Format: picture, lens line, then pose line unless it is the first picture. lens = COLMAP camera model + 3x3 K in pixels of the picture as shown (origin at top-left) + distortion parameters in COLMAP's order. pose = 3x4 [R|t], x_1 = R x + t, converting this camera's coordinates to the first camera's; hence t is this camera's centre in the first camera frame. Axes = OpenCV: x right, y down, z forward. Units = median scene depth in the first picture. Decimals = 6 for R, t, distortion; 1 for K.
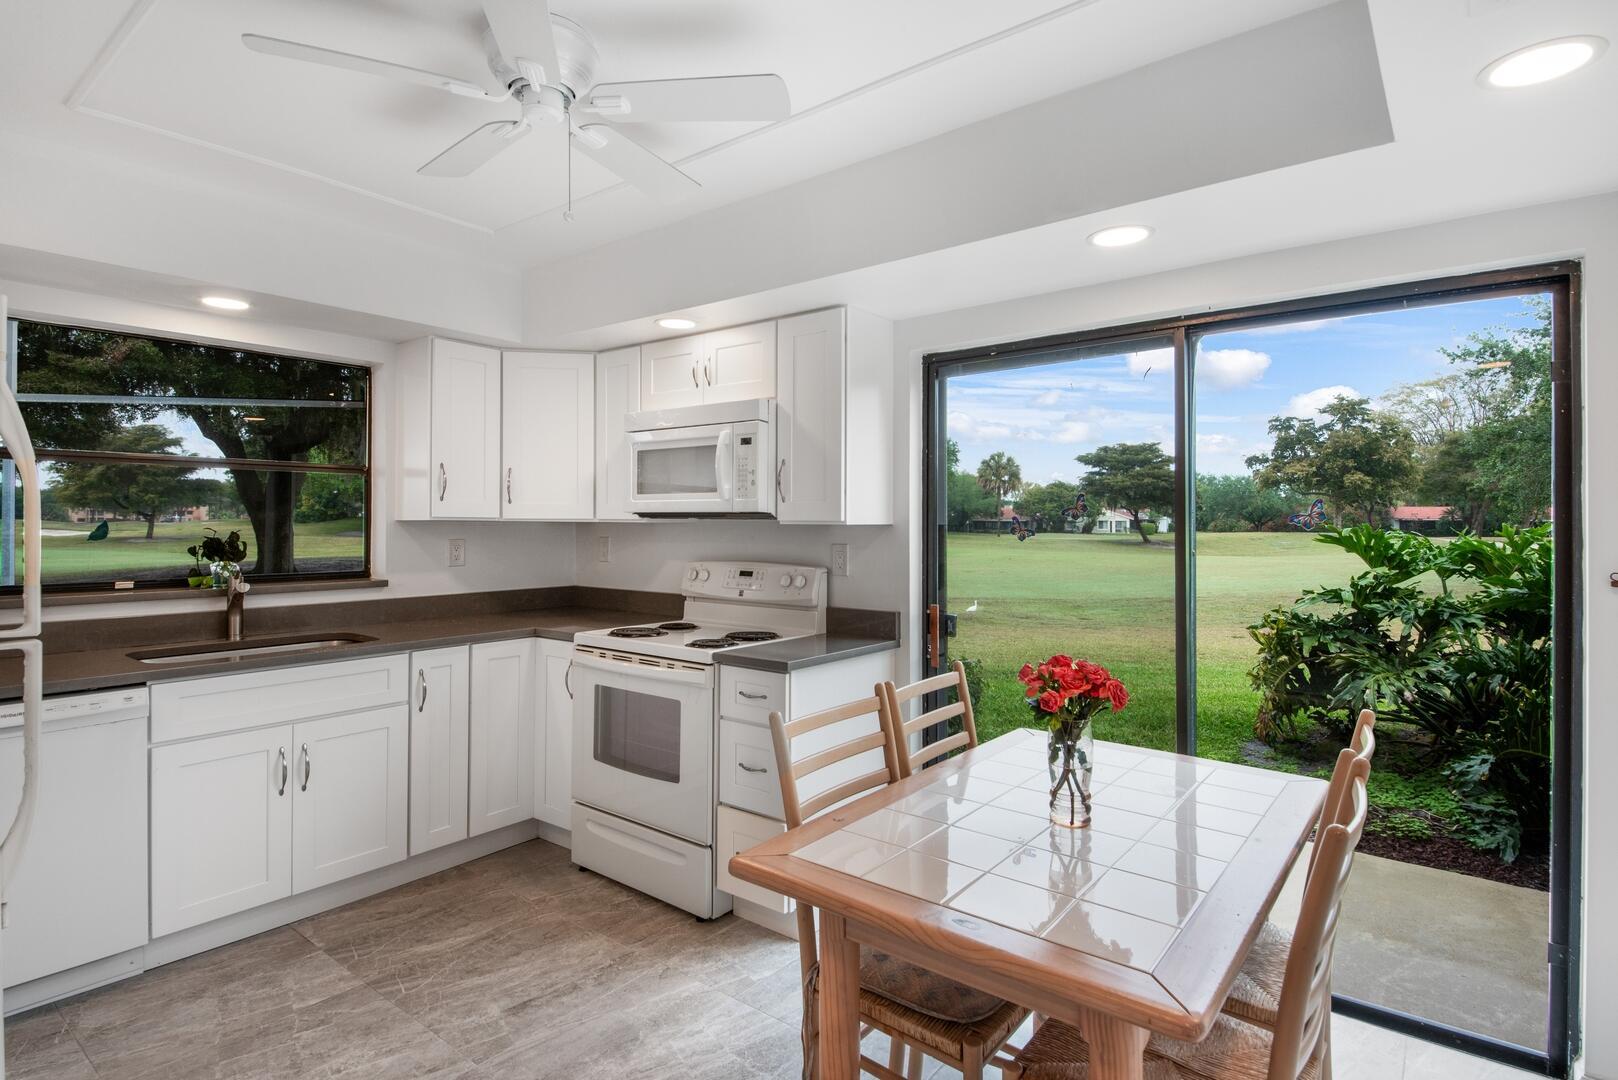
lens RADIAL K [[823.8, 0, 805.4], [0, 823.8, 518.7], [0, 0, 1]] dist [-0.041289, -0.000984]
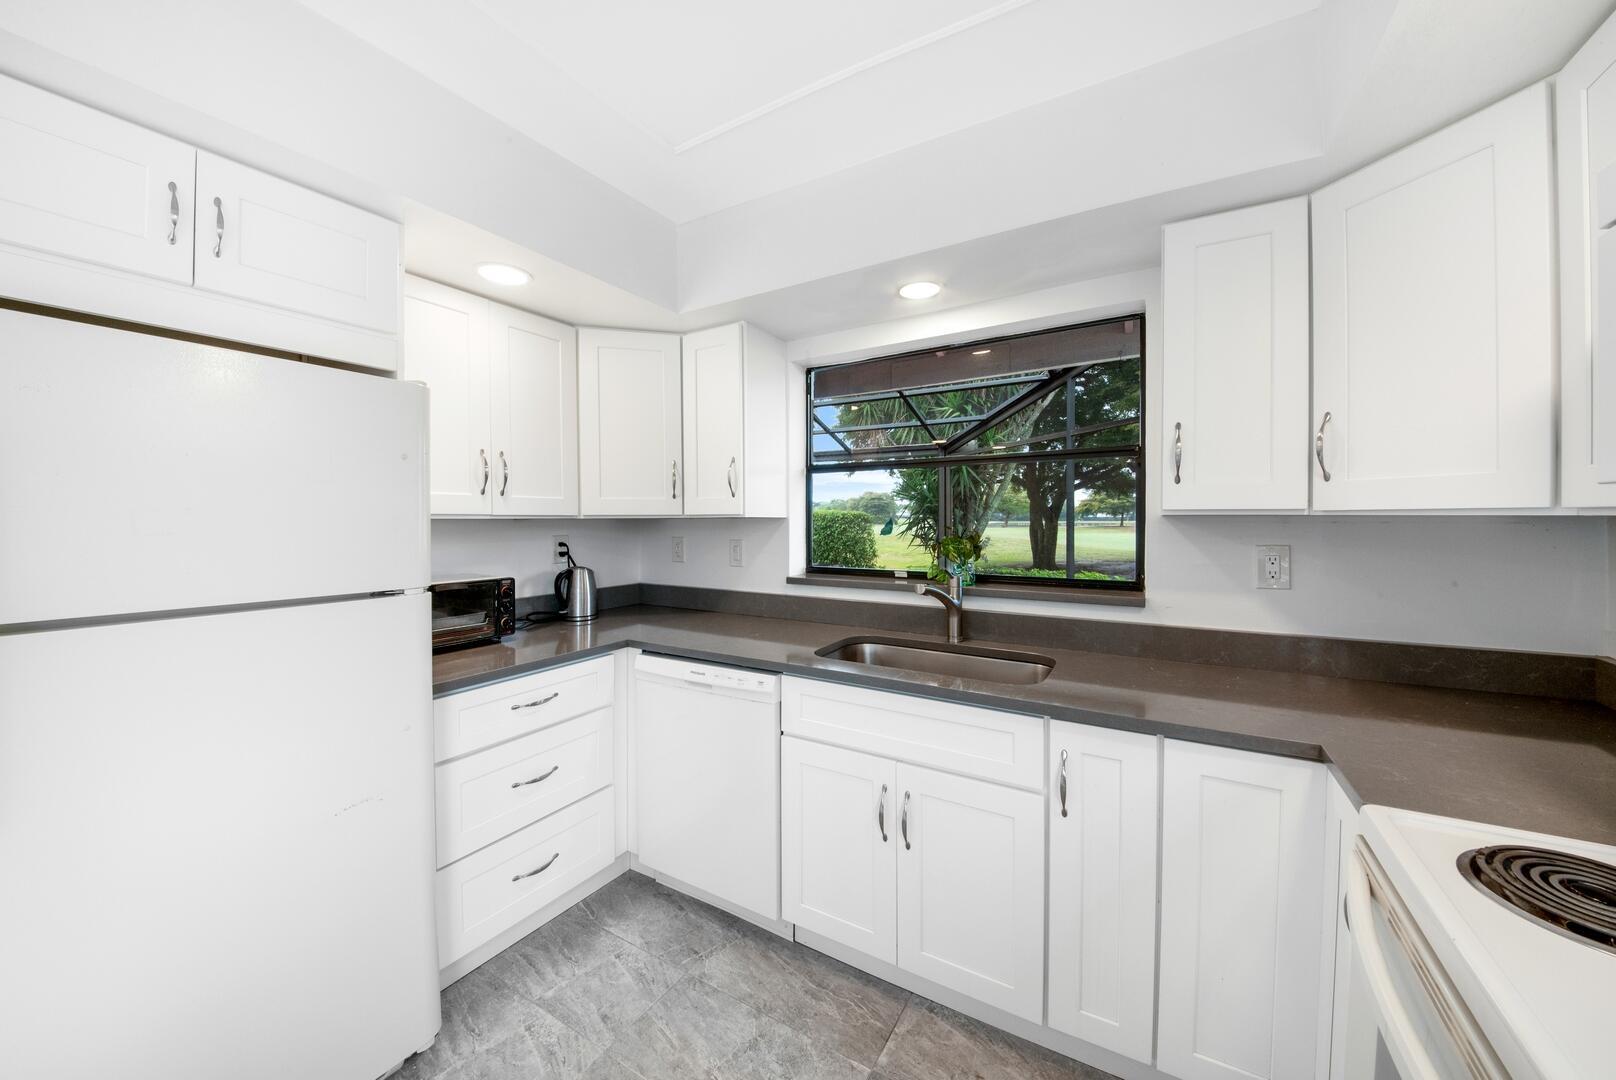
lens RADIAL K [[578.5, 0, 810.9], [0, 578.5, 527.5], [0, 0, 1]] dist [0.012801, 0.000015]
pose [[0.137700, 0.010300, -0.990420, -0.045496], [0.005264, 0.999924, 0.011130, 0.004942], [0.990460, -0.006746, 0.137635, 0.673041]]
